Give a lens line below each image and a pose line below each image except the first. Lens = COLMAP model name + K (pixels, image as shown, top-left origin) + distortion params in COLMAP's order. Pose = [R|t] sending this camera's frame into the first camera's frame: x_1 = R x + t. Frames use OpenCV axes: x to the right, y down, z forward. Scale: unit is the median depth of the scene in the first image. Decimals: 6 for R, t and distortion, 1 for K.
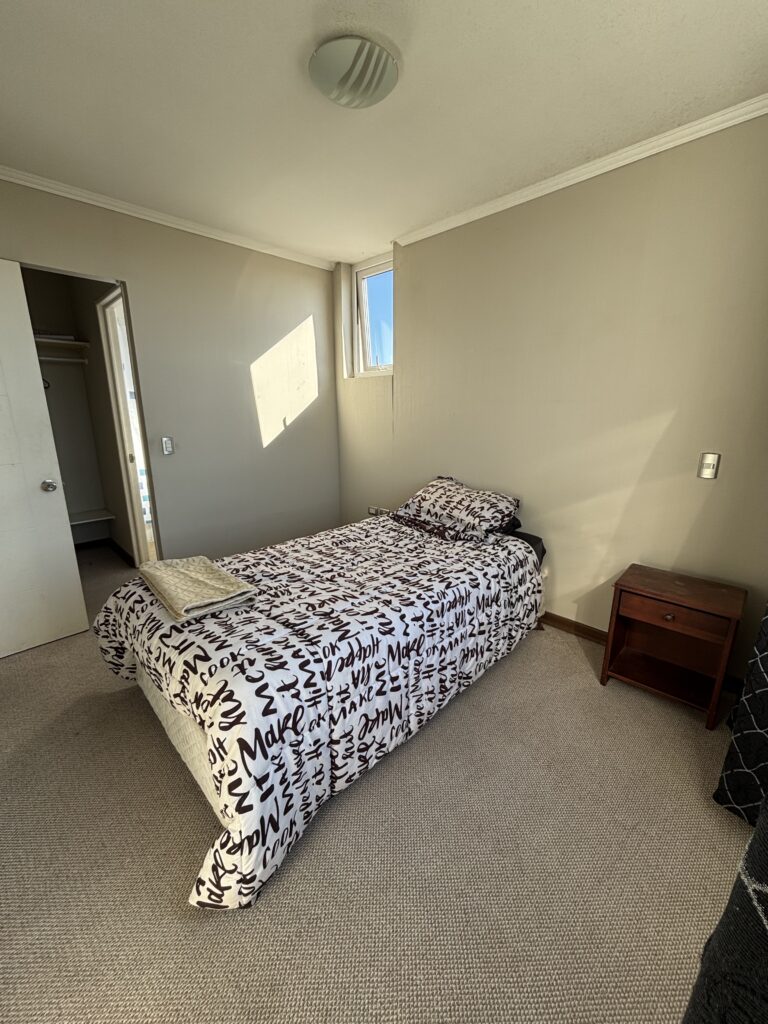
lens RADIAL K [[411.4, 0, 381.0], [0, 411.4, 509.8], [0, 0, 1]] dist [-0.010899, 0.001123]
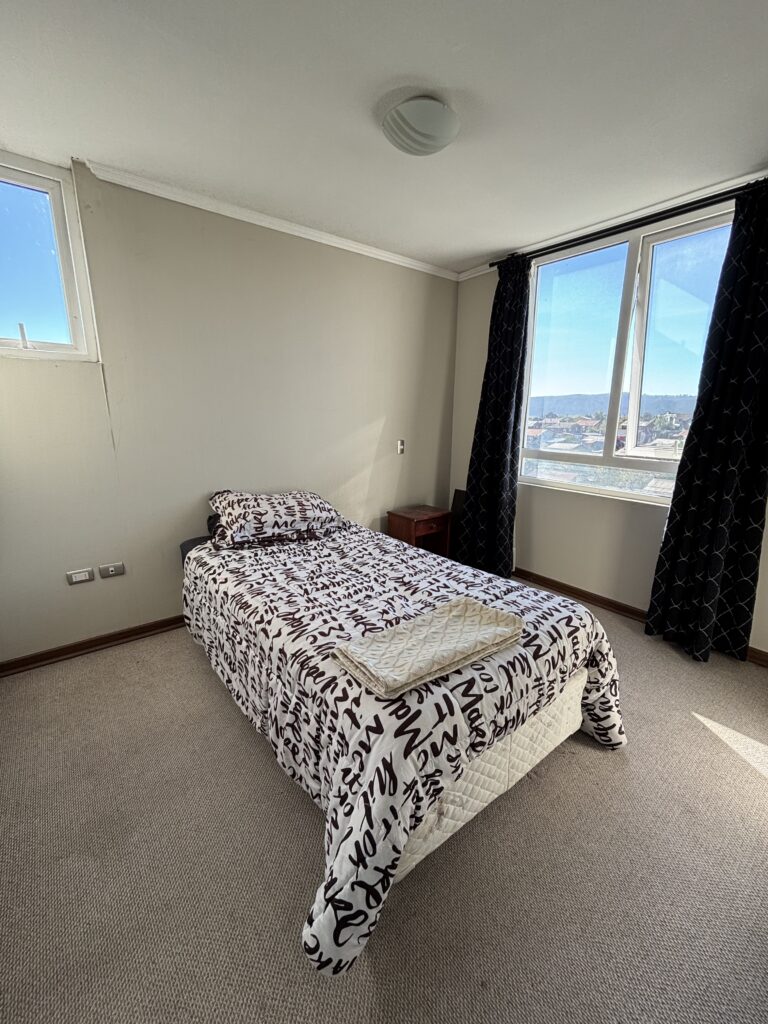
lens RADIAL K [[411.4, 0, 376.7], [0, 411.4, 513.6], [0, 0, 1]] dist [-0.010899, 0.001123]
pose [[0.142187, -0.240170, 0.960261, -0.938503], [0.232033, 0.951174, 0.203539, -0.195761], [-0.962260, 0.193872, 0.190972, 0.717715]]
